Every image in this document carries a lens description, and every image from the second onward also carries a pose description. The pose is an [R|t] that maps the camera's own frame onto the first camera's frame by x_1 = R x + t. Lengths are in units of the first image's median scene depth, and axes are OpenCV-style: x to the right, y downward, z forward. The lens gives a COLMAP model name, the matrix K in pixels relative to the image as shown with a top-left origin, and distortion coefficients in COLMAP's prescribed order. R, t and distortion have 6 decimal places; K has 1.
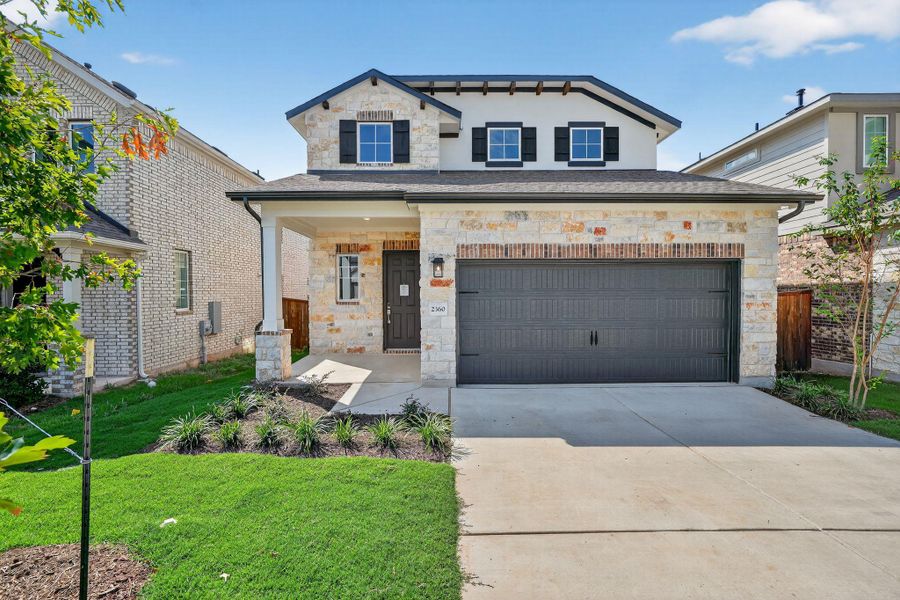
lens RADIAL K [[375.2, 0, 451.6], [0, 375.2, 294.7], [0, 0, 1]] dist [0.000887, 0.000157]
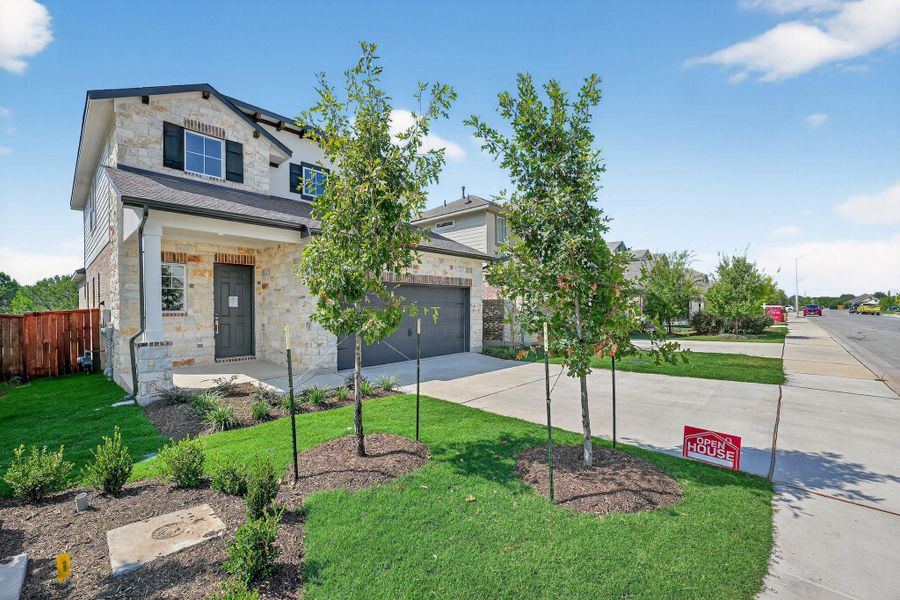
lens RADIAL K [[375.2, 0, 445.5], [0, 375.2, 305.2], [0, 0, 1]] dist [0.000887, 0.000157]
pose [[0.691315, 0.002742, 0.722548, -0.487725], [0.003295, 0.999970, -0.006947, 0.007747], [-0.722546, 0.007183, 0.691285, -0.163348]]
